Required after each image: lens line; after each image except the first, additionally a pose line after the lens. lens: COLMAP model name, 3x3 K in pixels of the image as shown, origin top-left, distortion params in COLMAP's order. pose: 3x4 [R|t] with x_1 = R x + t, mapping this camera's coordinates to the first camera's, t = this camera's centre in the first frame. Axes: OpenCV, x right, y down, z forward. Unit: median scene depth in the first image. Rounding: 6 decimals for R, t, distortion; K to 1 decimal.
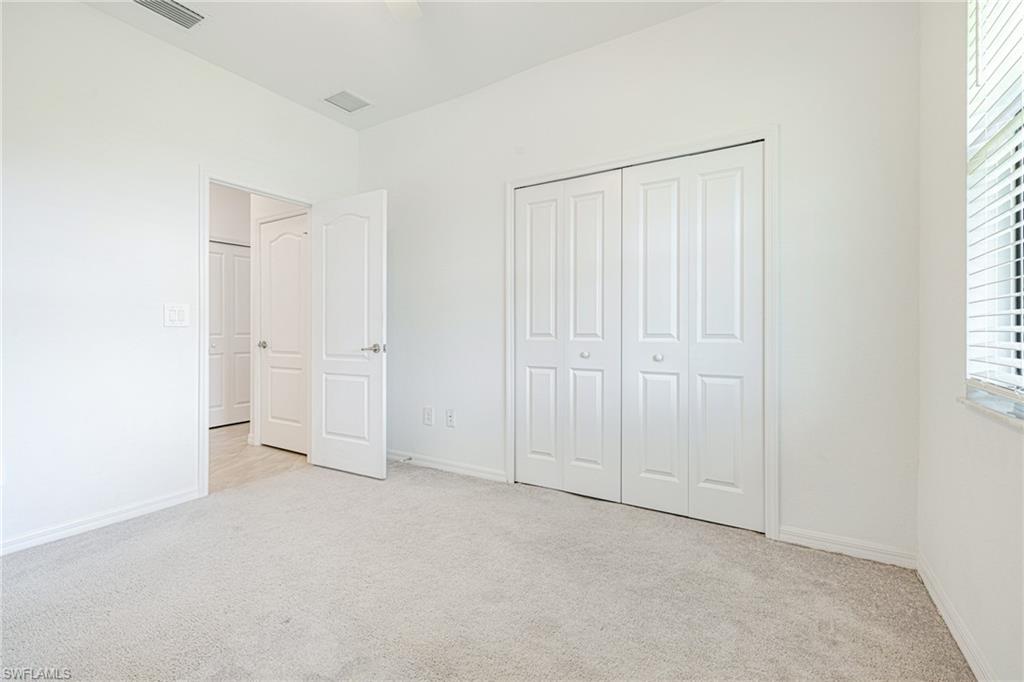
lens RADIAL K [[452.7, 0, 511.3], [0, 452.7, 324.9], [0, 0, 1]] dist [0.001161, 0.000022]
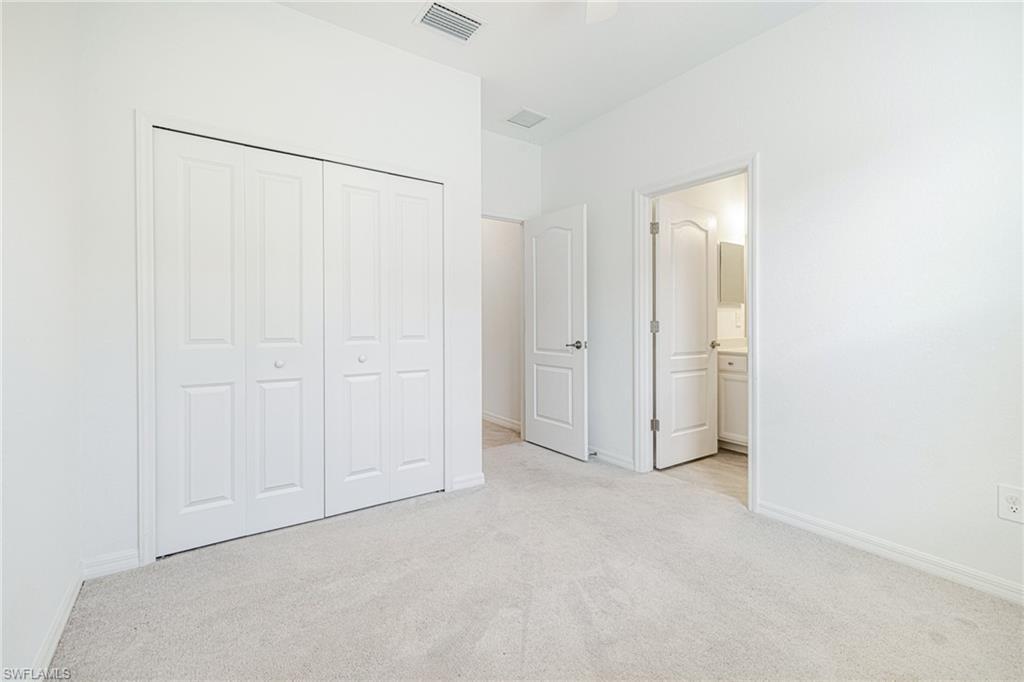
lens RADIAL K [[439.5, 0, 509.0], [0, 439.5, 329.8], [0, 0, 1]] dist [0.001676, -0.000033]
pose [[0.394109, -0.000954, 0.919063, -0.388130], [0.003404, 0.999994, -0.000422, 0.006659], [-0.919057, 0.003295, 0.394110, 0.257330]]
